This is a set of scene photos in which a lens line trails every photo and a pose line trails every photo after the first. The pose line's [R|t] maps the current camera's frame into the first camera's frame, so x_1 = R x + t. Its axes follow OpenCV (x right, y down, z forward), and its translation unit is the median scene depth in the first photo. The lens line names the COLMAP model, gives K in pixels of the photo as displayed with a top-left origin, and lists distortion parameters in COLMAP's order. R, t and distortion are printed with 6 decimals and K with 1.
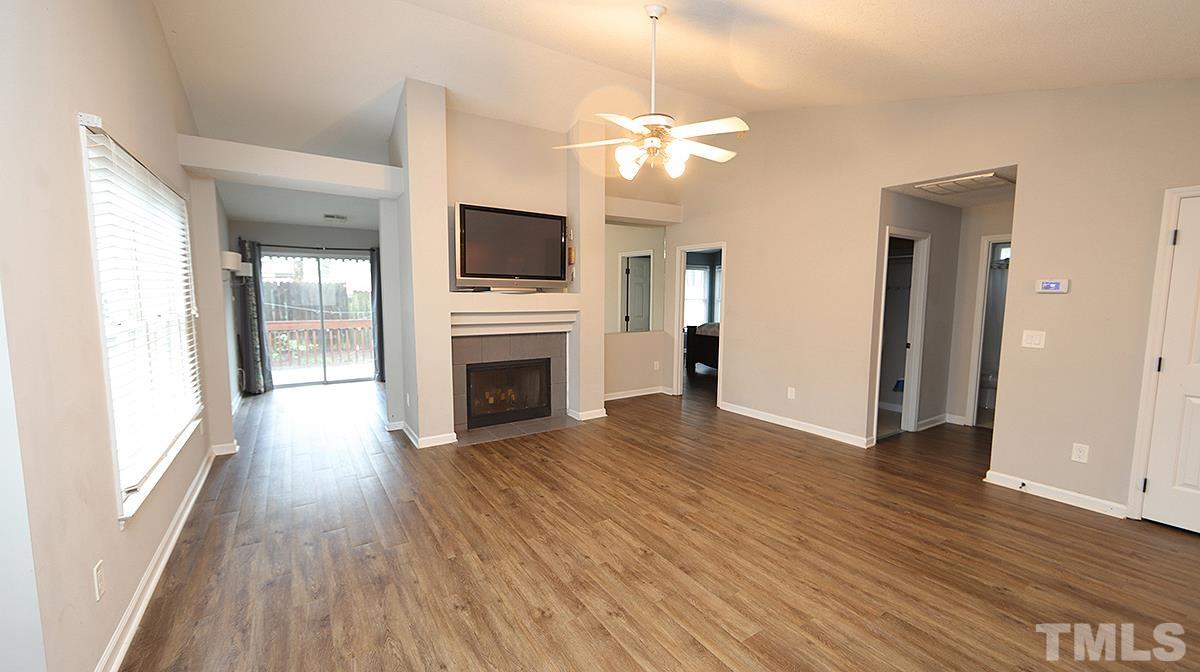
lens RADIAL K [[468.6, 0, 602.6], [0, 468.6, 337.9], [0, 0, 1]] dist [0.001185, -0.000562]
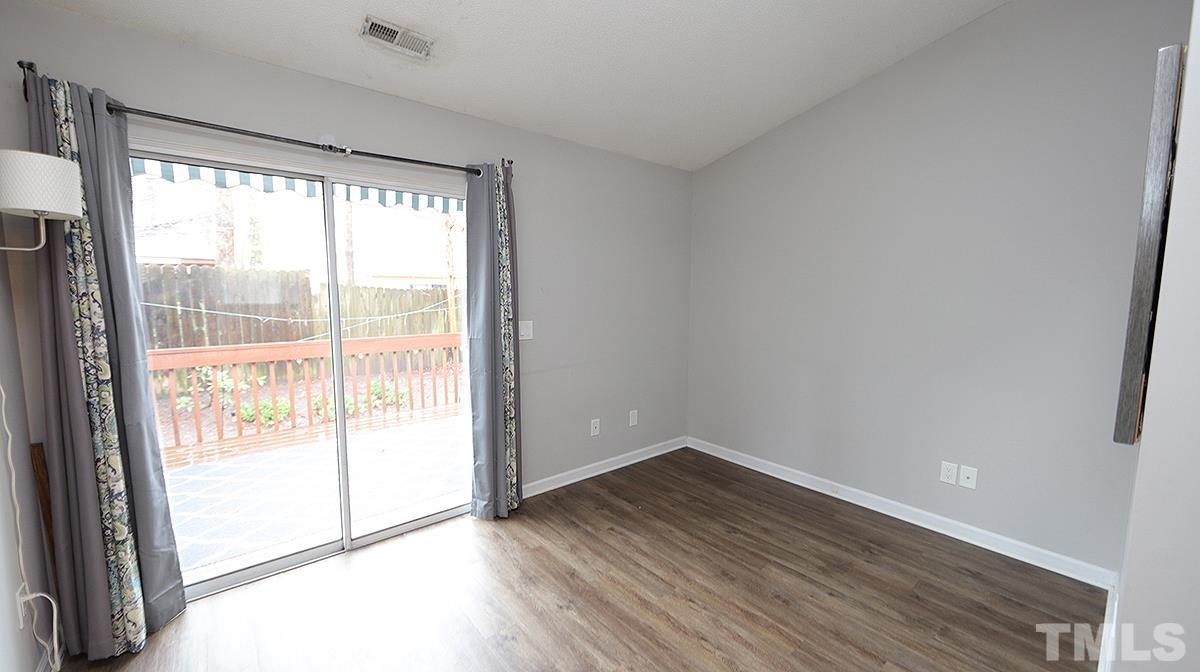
lens RADIAL K [[468.6, 0, 602.6], [0, 468.6, 337.9], [0, 0, 1]] dist [0.001185, -0.000562]
pose [[0.992690, -0.008426, 0.120401, -0.486935], [0.007411, 0.999933, 0.008875, -0.066357], [-0.120468, -0.007917, 0.992686, 0.694224]]
